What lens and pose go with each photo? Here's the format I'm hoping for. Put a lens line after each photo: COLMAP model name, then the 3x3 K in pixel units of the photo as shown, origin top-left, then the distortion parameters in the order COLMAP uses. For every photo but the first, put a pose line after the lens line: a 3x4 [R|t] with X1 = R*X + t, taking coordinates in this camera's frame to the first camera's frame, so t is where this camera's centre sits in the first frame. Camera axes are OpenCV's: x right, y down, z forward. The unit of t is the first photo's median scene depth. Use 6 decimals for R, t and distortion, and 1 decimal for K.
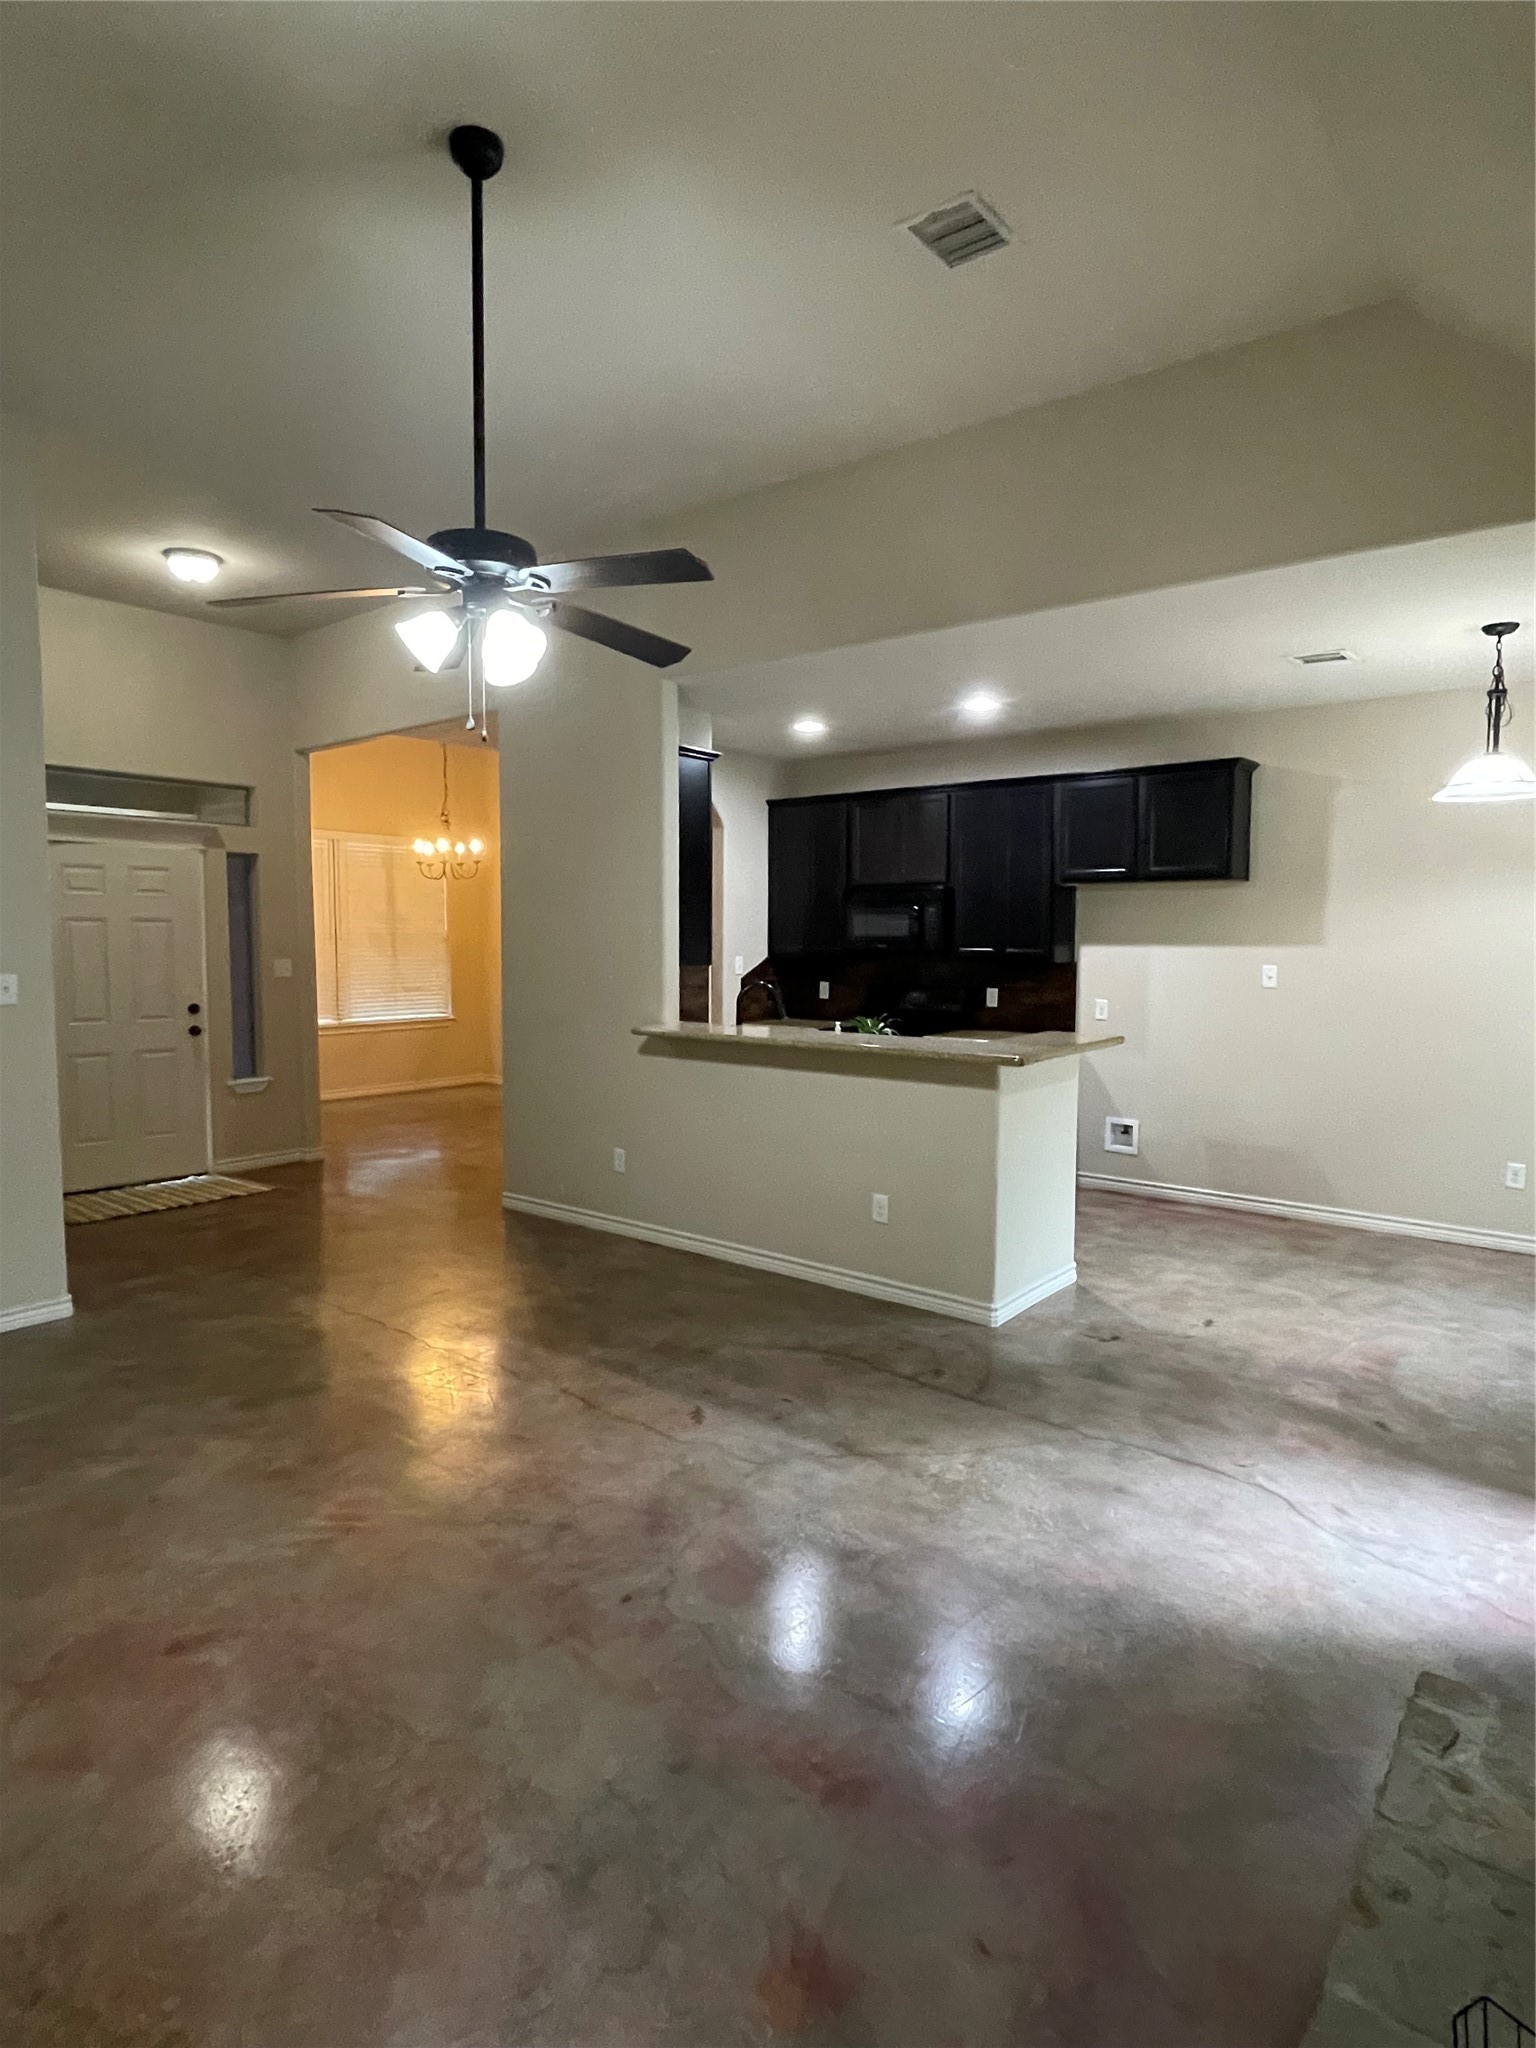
lens RADIAL K [[1124.2, 0, 779.5], [0, 1124.2, 1014.9], [0, 0, 1]] dist [-0.000043, -0.000355]
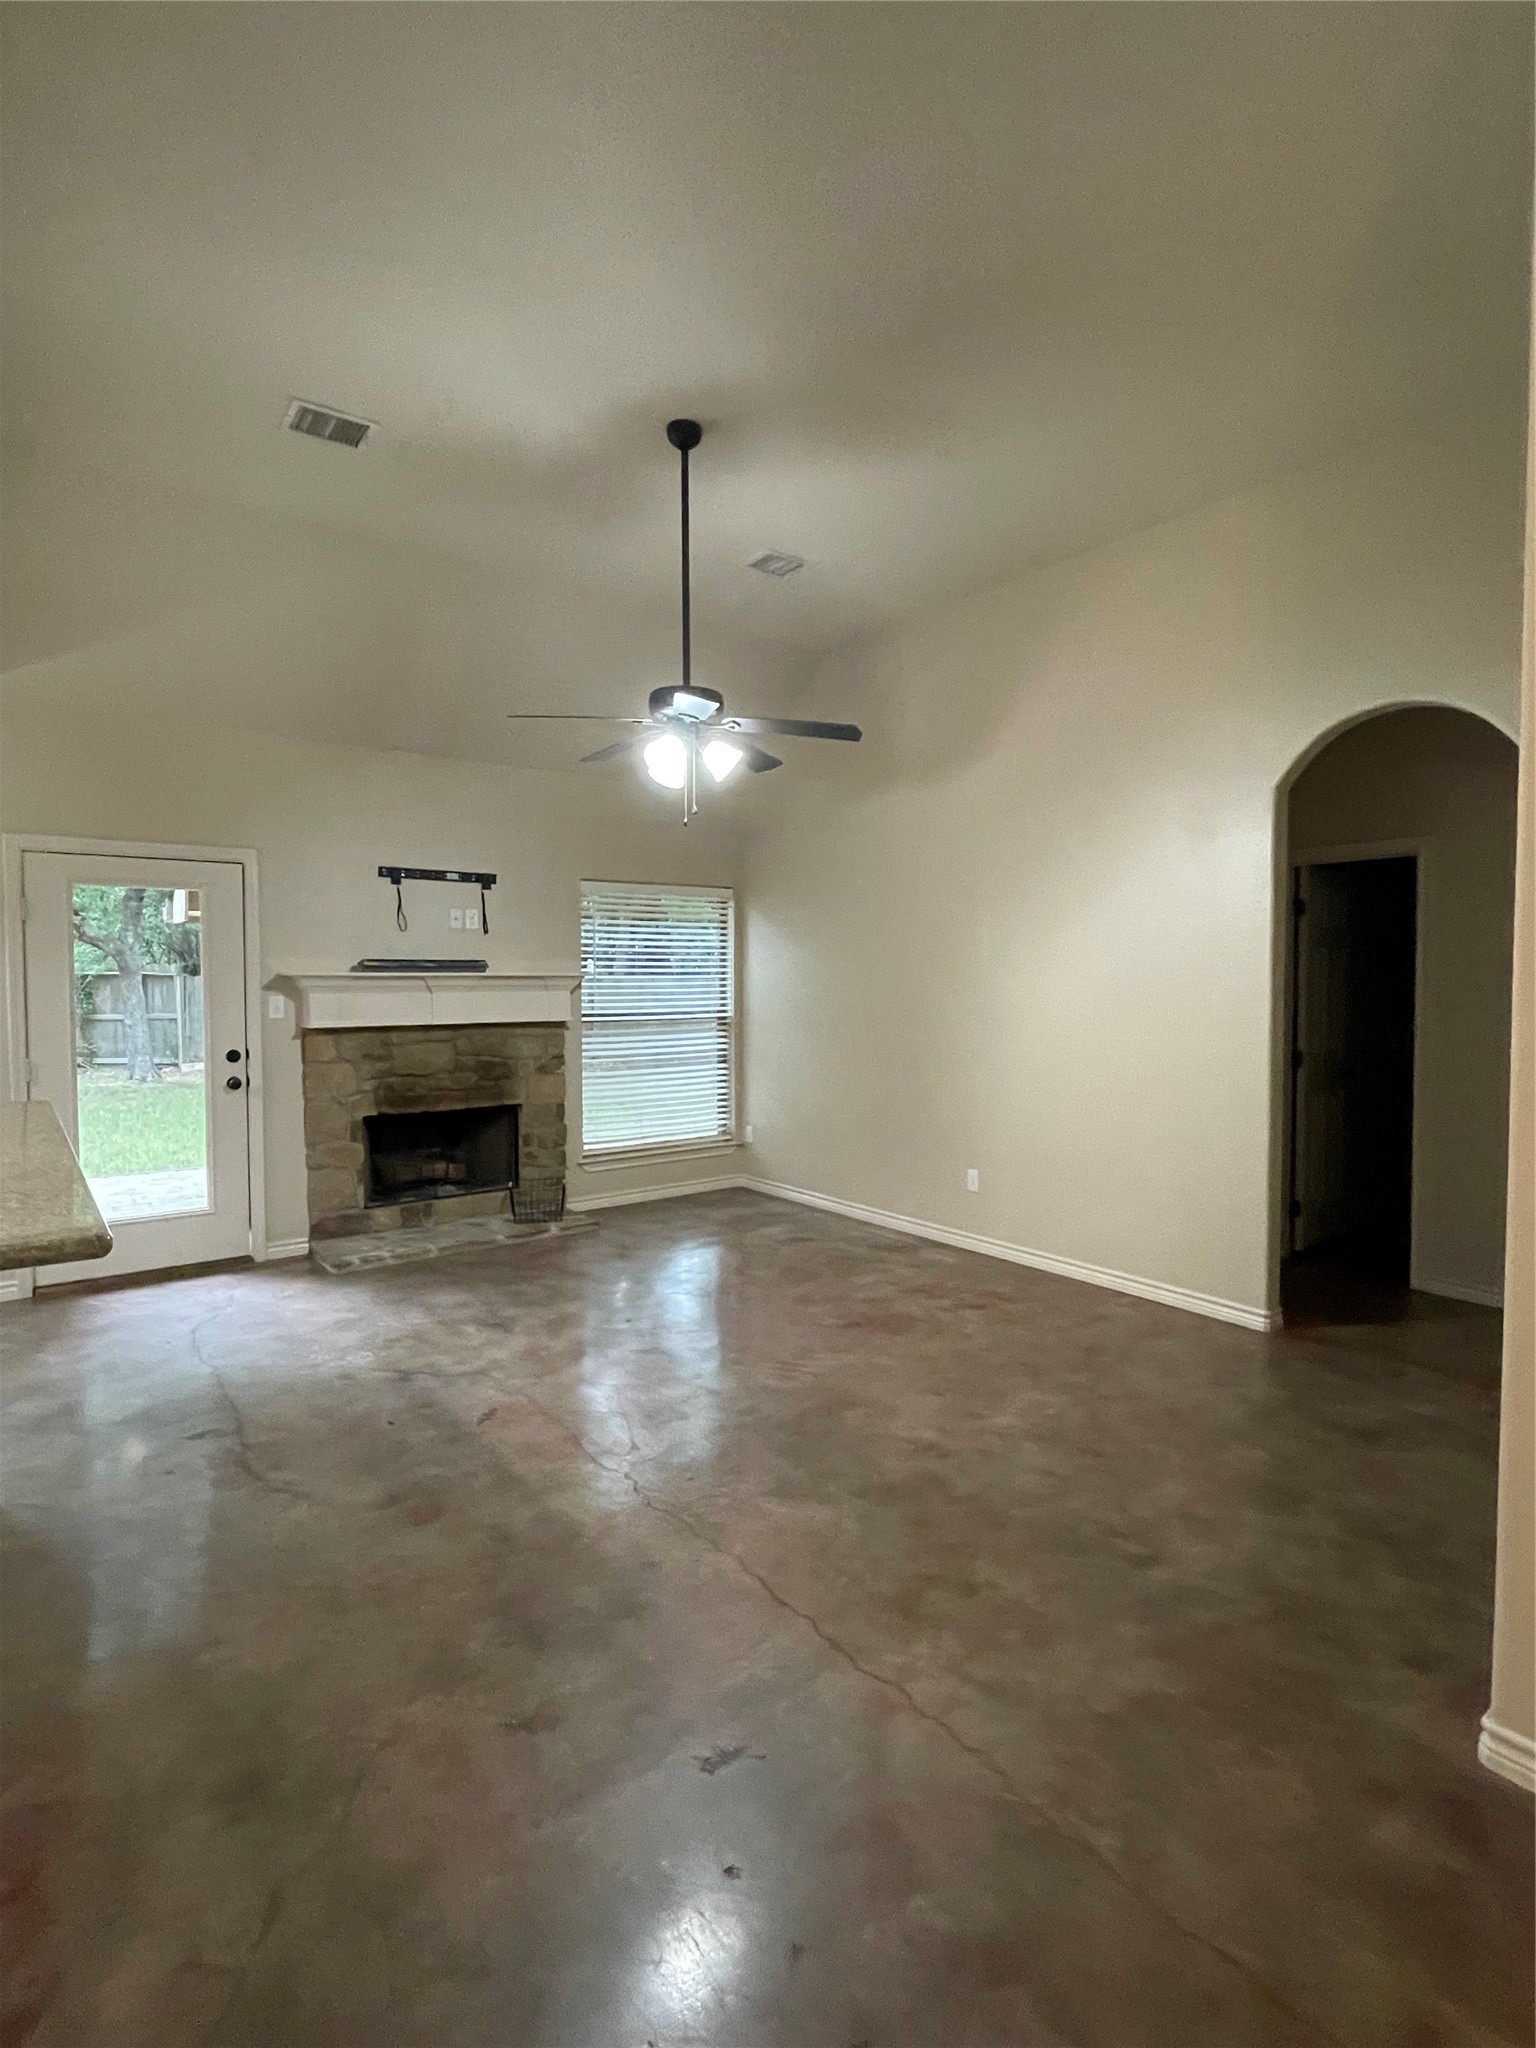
lens RADIAL K [[1016.9, 0, 768.0], [0, 1016.9, 1019.5], [0, 0, 1]] dist [0.001162, -0.000457]
pose [[-0.968160, -0.011798, 0.250054, -0.591249], [0.017511, 0.993250, 0.114665, -0.118939], [-0.249719, 0.115393, -0.961418, 1.913613]]
